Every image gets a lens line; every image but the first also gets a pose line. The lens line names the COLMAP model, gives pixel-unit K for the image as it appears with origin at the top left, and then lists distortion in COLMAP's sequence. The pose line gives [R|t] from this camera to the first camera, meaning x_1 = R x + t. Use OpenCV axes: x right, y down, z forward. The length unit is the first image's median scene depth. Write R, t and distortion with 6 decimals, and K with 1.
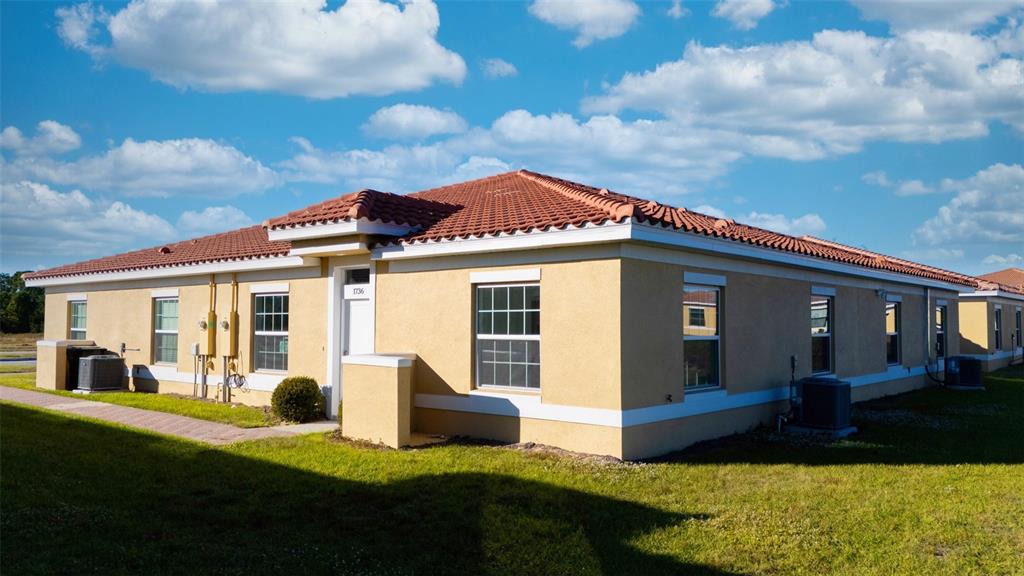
lens RADIAL K [[731.3, 0, 518.6], [0, 731.3, 291.9], [0, 0, 1]] dist [0.002525, 0.004516]
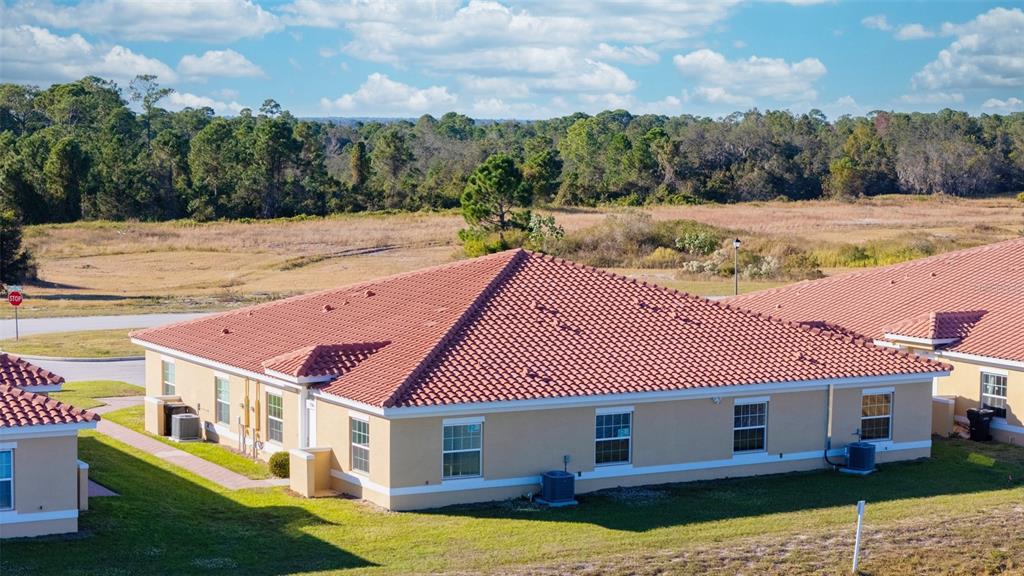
lens RADIAL K [[1965.9, 0, 514.5], [0, 1965.9, 286.8], [0, 0, 1]] dist [-0.120542, 0.000000]
pose [[0.936324, 0.030866, -0.349779, 1.766076], [0.013485, 0.992233, 0.123658, -0.809758], [0.350879, -0.120501, 0.928635, -2.975549]]
